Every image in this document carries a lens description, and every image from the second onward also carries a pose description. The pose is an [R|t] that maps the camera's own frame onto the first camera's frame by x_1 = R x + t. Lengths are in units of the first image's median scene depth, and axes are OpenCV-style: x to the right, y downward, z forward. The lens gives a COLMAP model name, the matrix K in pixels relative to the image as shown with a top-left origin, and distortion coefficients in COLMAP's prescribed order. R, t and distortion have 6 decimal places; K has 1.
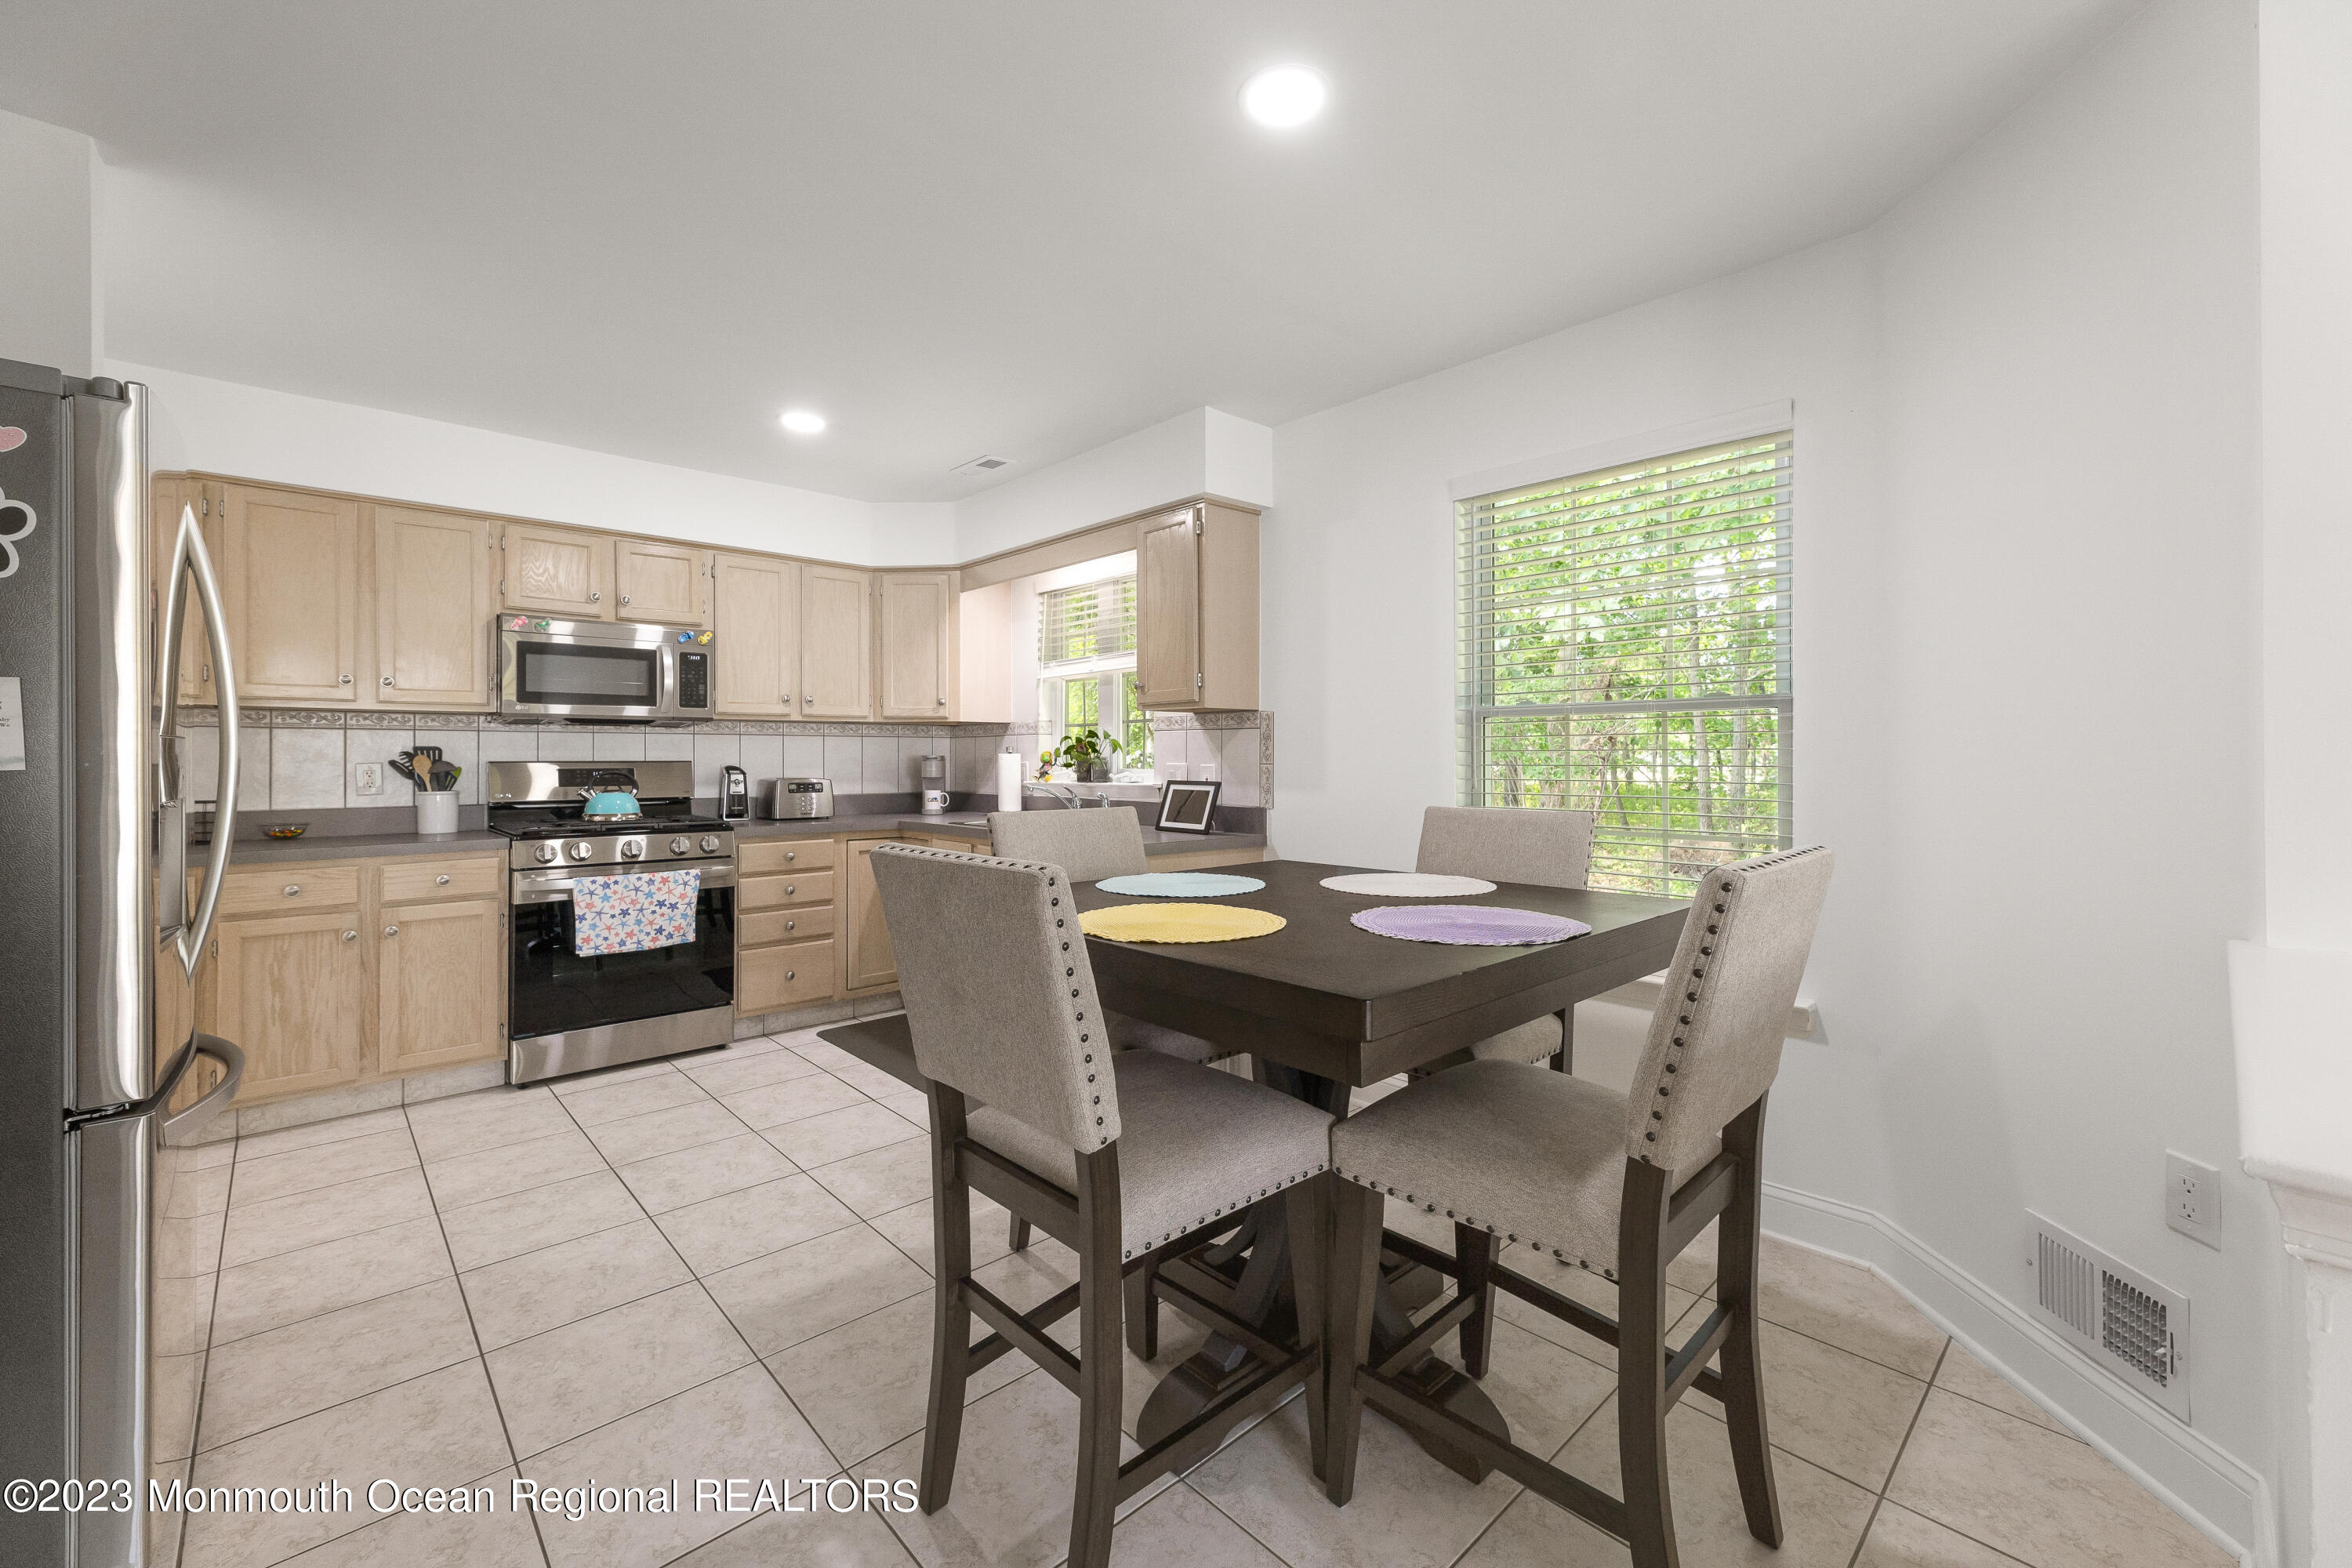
lens RADIAL K [[946.2, 0, 1178.2], [0, 946.2, 751.6], [0, 0, 1]] dist [0.002586, -0.000687]
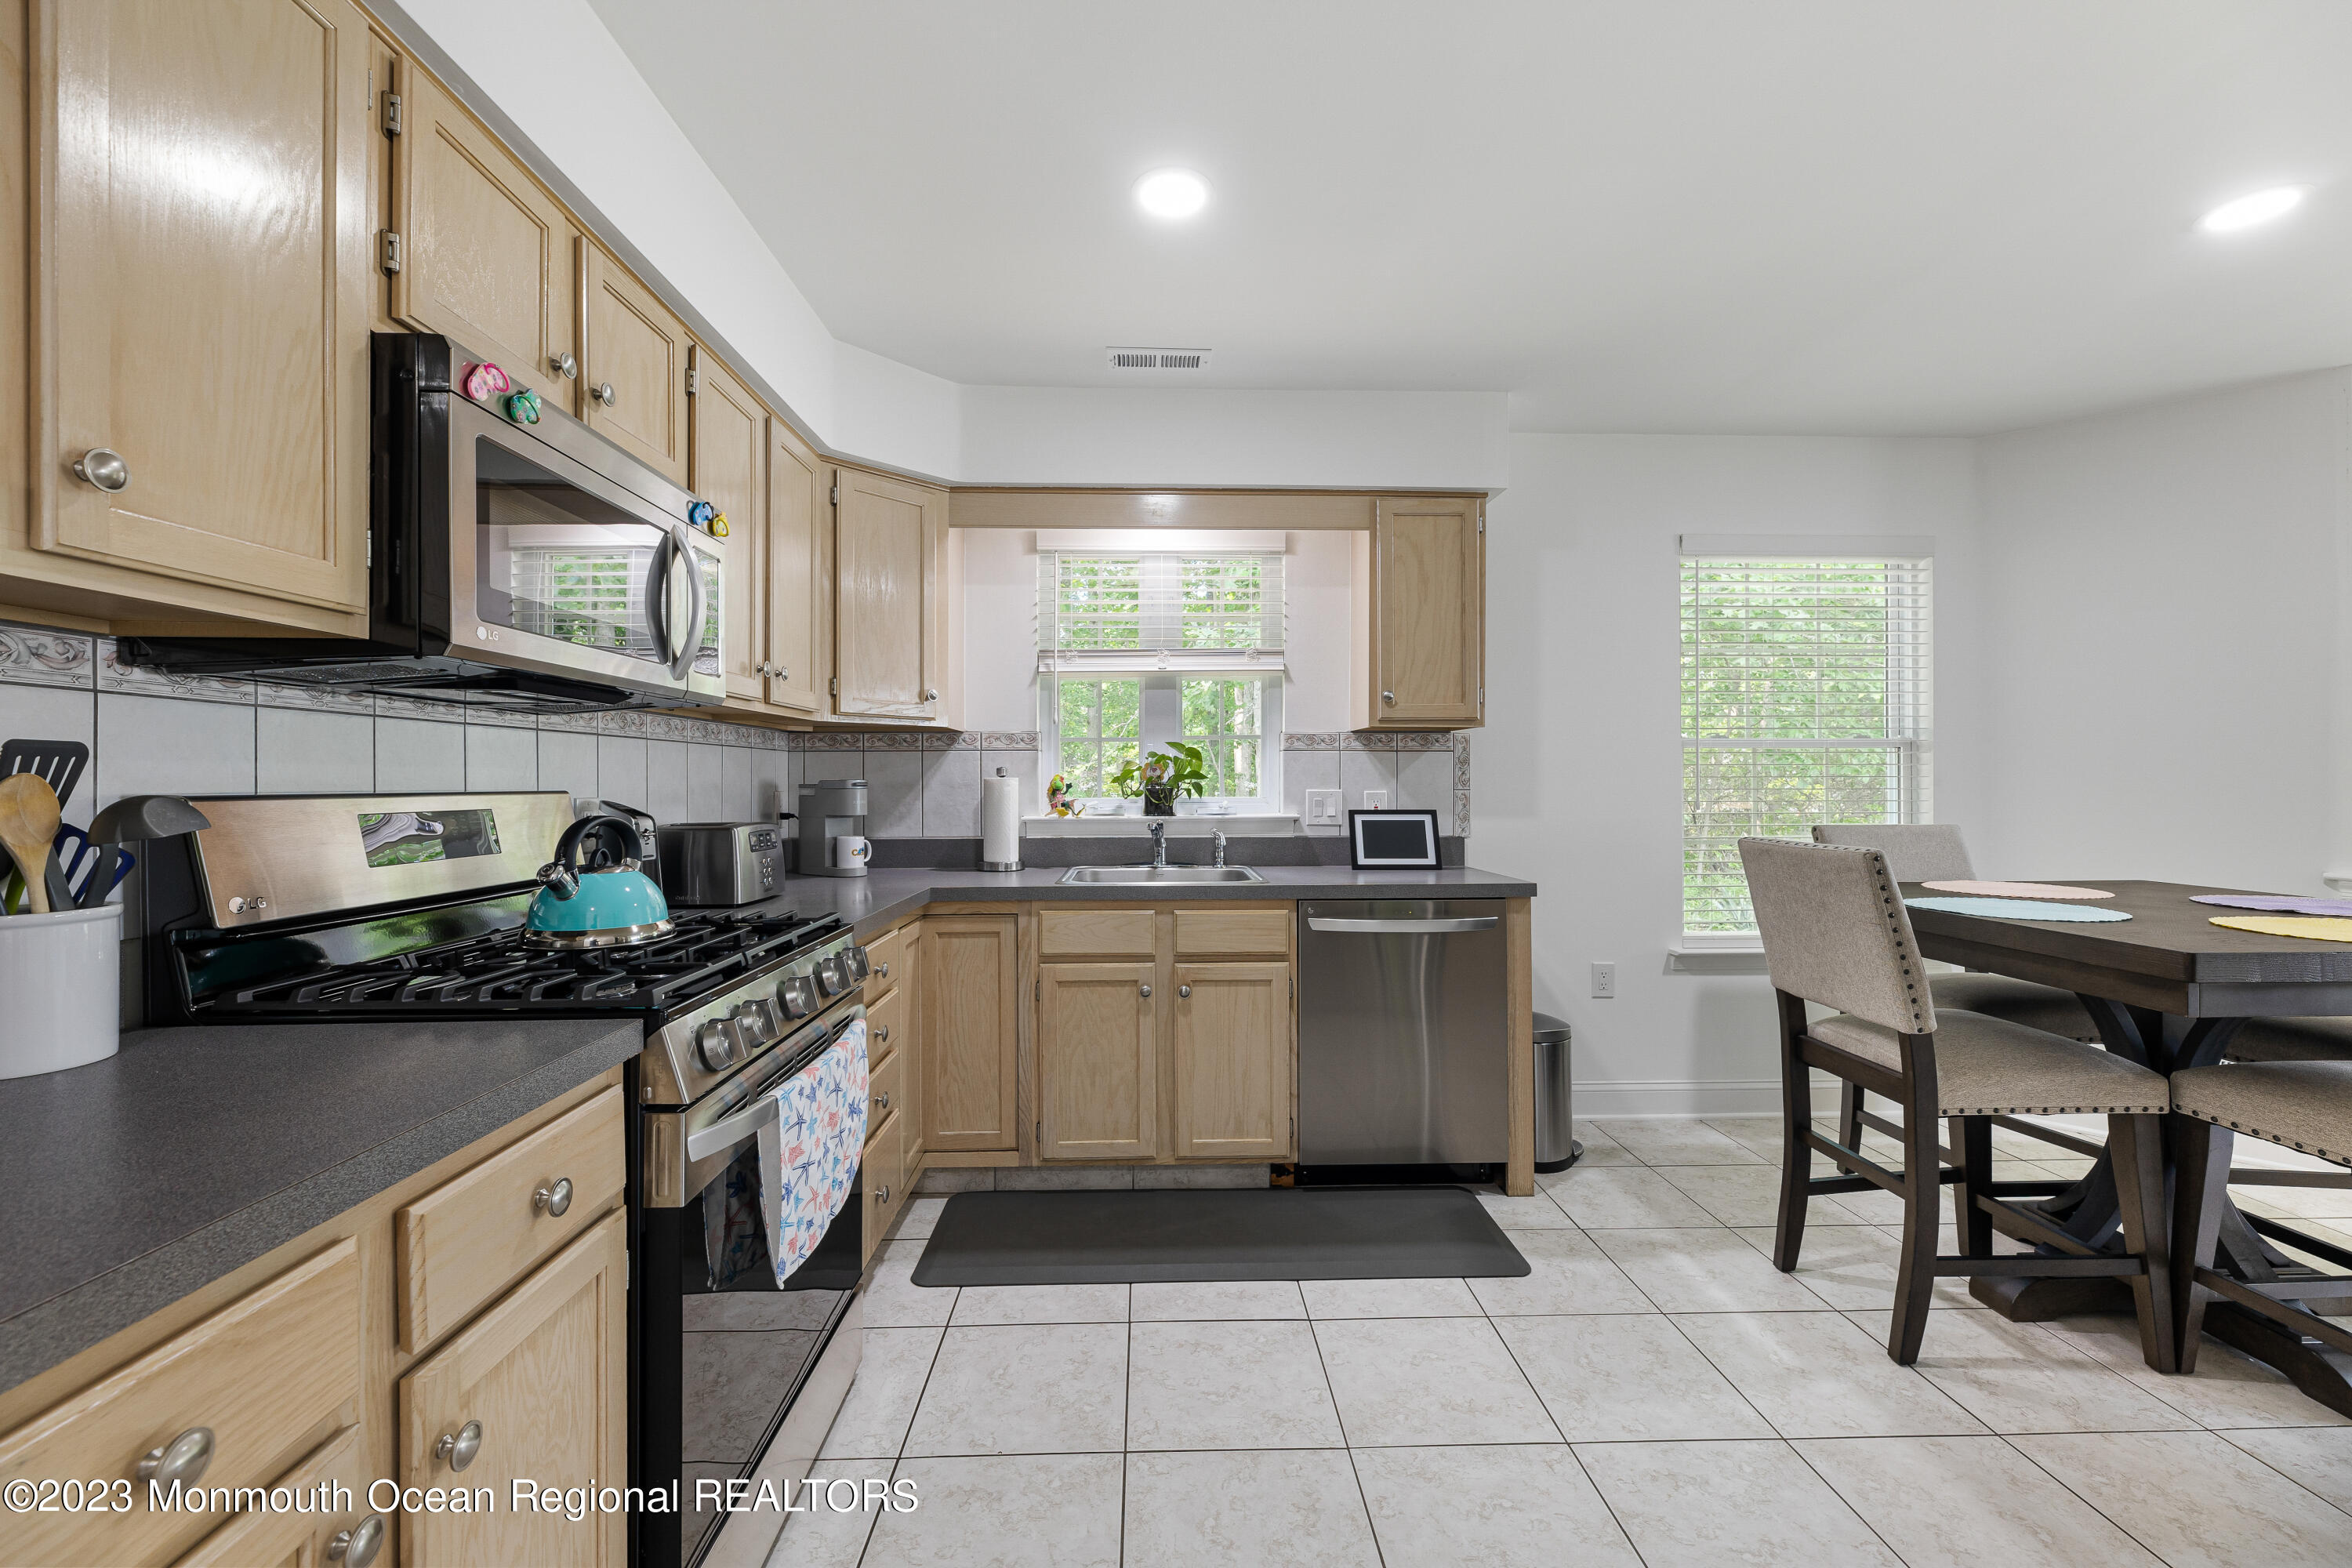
lens RADIAL K [[946.2, 0, 1180.2], [0, 946.2, 776.3], [0, 0, 1]] dist [0.002586, -0.000687]
pose [[0.650745, 0.006138, 0.759271, -0.758068], [-0.005468, 0.999979, -0.003398, 0.003875], [-0.759276, -0.001940, 0.650765, 0.569333]]
